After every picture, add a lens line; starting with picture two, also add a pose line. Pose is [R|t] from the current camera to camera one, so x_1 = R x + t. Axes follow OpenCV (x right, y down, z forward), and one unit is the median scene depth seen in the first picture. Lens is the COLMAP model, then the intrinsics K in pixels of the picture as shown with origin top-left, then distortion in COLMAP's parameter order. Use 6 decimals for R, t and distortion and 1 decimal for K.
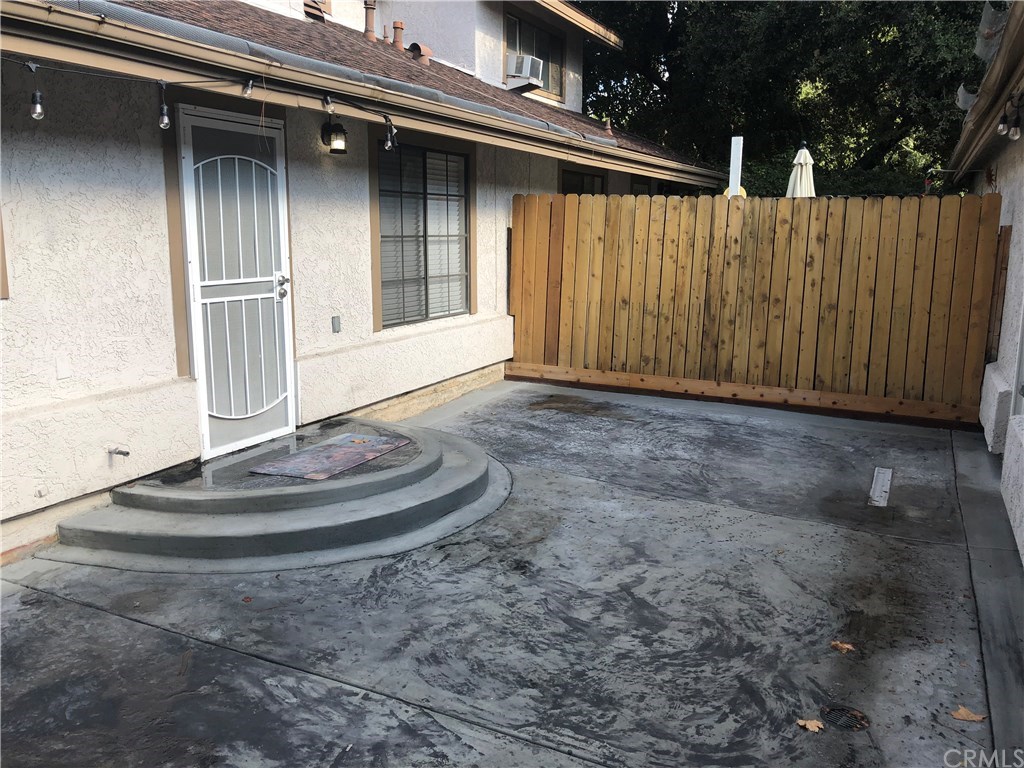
lens RADIAL K [[840.9, 0, 515.1], [0, 840.9, 378.8], [0, 0, 1]] dist [0.037762, -0.040266]
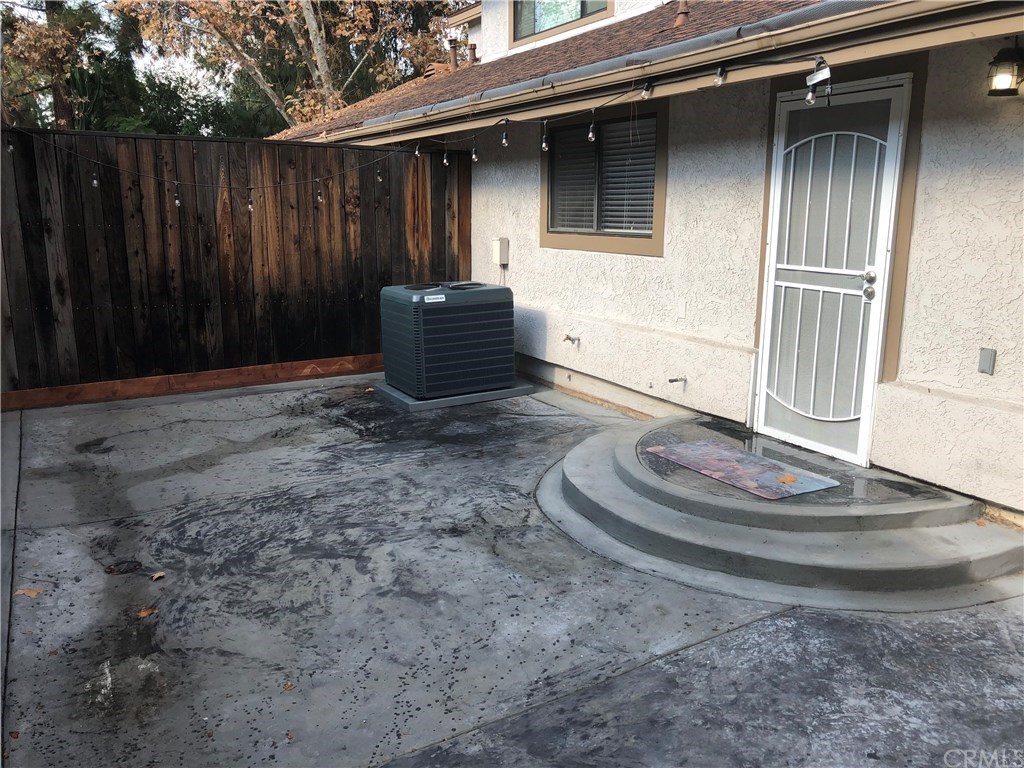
lens RADIAL K [[840.9, 0, 517.2], [0, 840.9, 385.4], [0, 0, 1]] dist [0.037762, -0.040266]
pose [[-0.580428, 0.165451, -0.797326, 0.671564], [-0.151413, 0.940138, 0.305310, -0.246528], [0.800111, 0.297936, -0.520631, 1.350327]]
